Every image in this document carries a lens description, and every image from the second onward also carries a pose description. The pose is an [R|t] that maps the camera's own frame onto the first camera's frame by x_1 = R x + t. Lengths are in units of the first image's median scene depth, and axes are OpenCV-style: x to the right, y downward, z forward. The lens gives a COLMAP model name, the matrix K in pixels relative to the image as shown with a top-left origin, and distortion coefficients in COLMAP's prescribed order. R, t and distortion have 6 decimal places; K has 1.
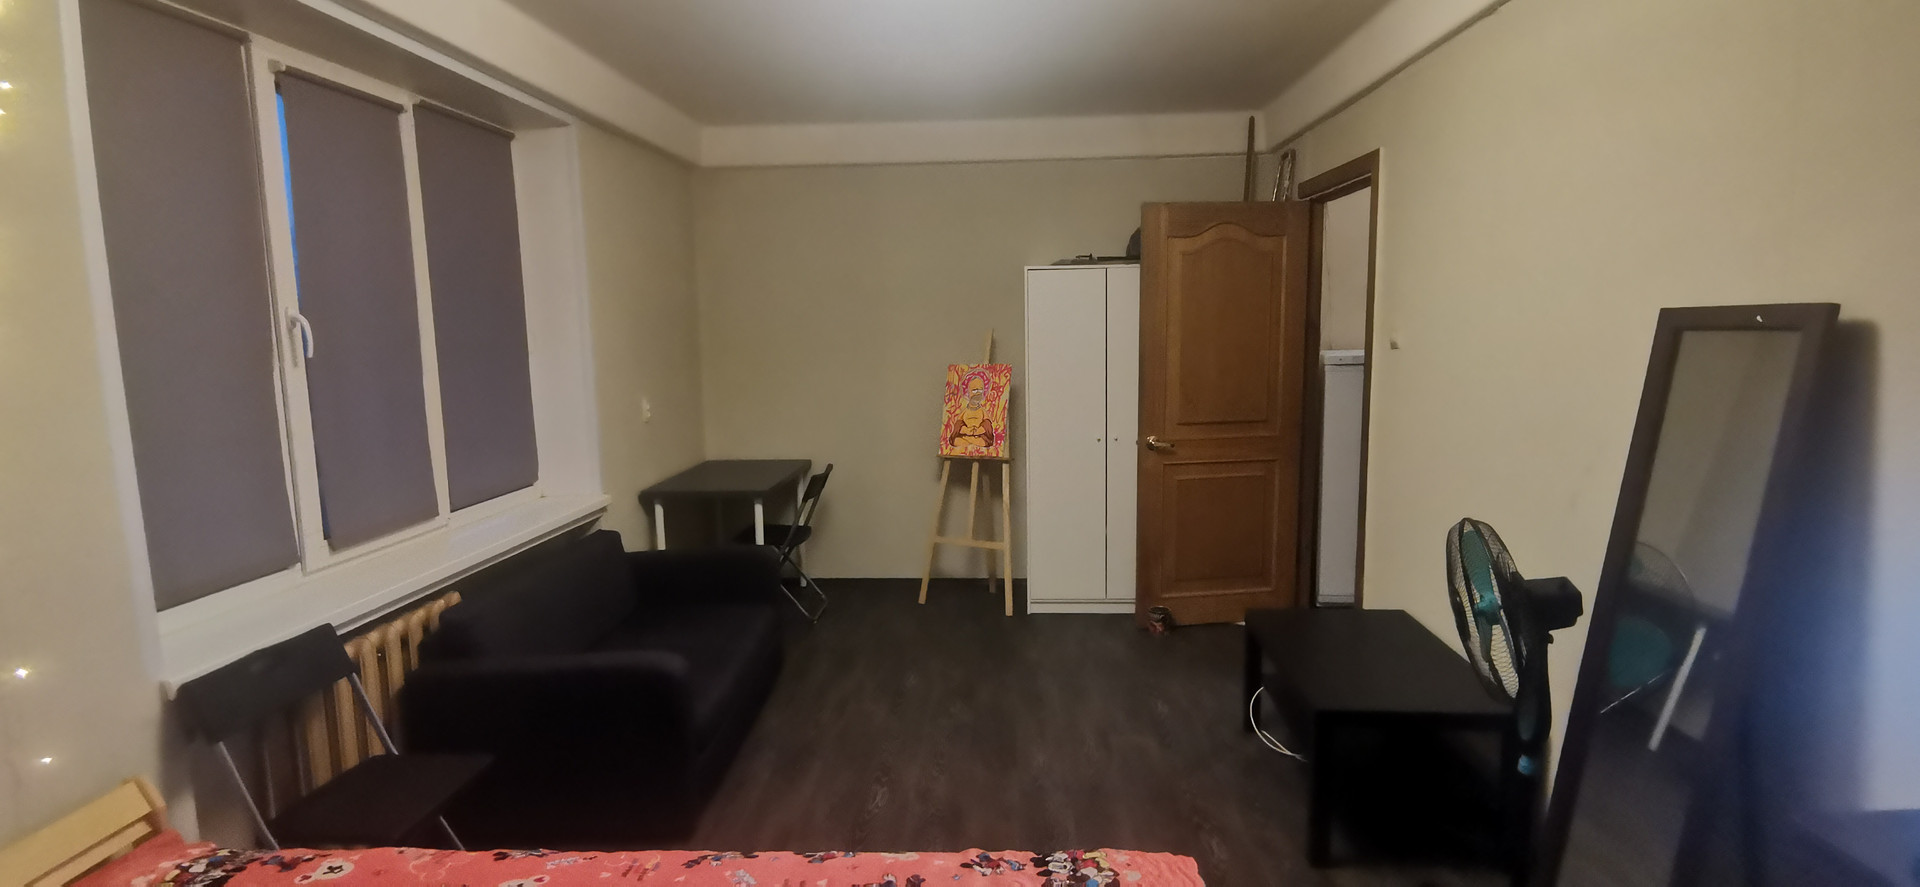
lens RADIAL K [[934.7, 0, 957.7], [0, 934.7, 448.8], [0, 0, 1]] dist [0.014232, -0.020341]
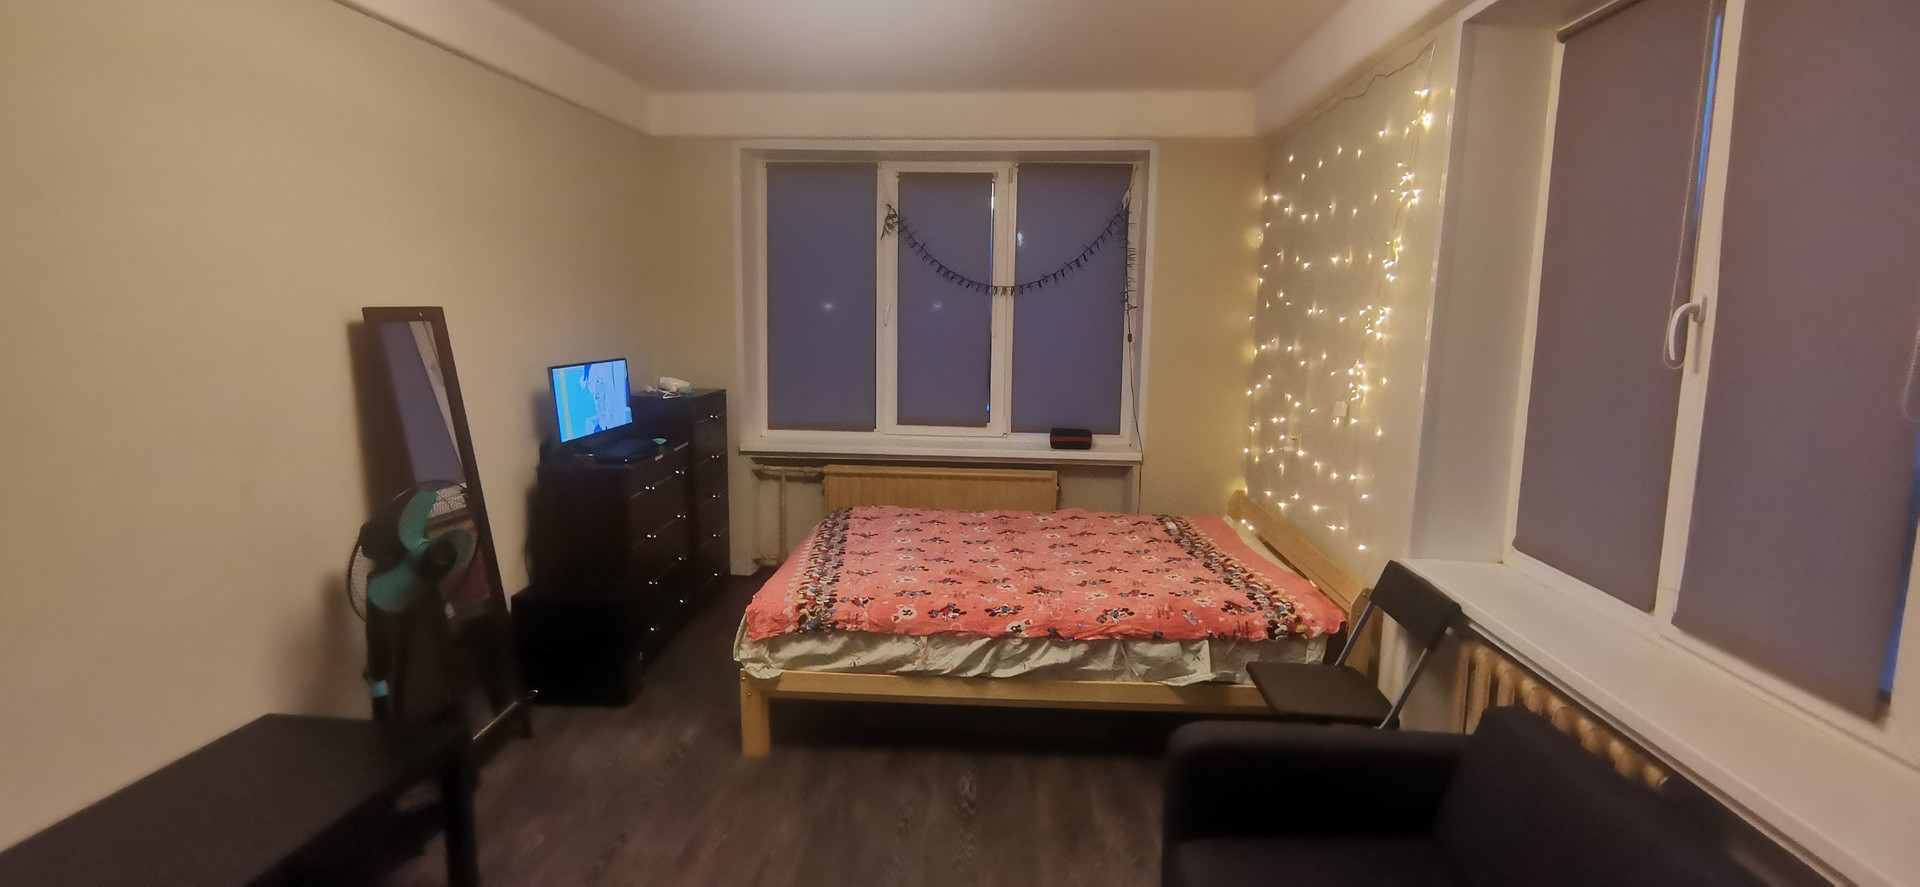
lens RADIAL K [[934.7, 0, 957.7], [0, 934.7, 448.8], [0, 0, 1]] dist [0.014232, -0.020341]
pose [[-0.999980, 0.001355, 0.006245, -0.103051], [0.003013, 0.961800, 0.273736, -0.217059], [-0.005636, 0.273750, -0.961784, 1.598555]]
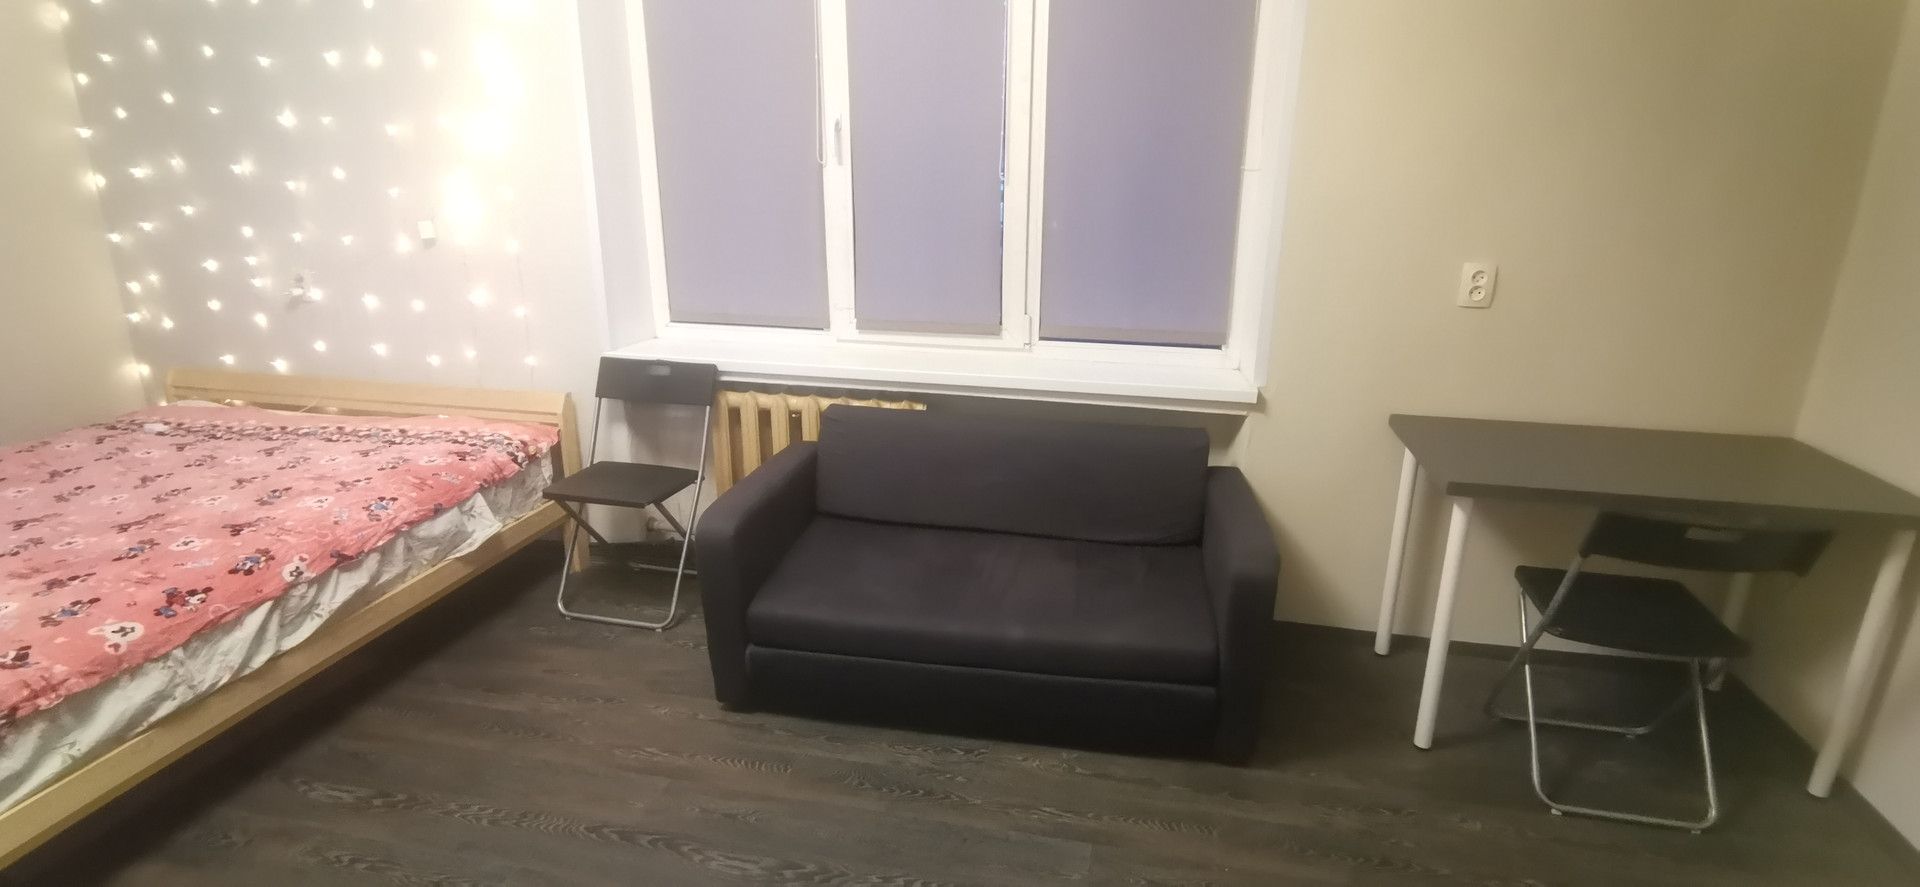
lens RADIAL K [[934.7, 0, 957.7], [0, 934.7, 448.8], [0, 0, 1]] dist [0.014232, -0.020341]
pose [[-0.159936, 0.306564, -0.938317, 0.438151], [-0.134822, 0.934862, 0.328415, -0.145523], [0.977877, 0.179031, -0.108187, 1.219222]]
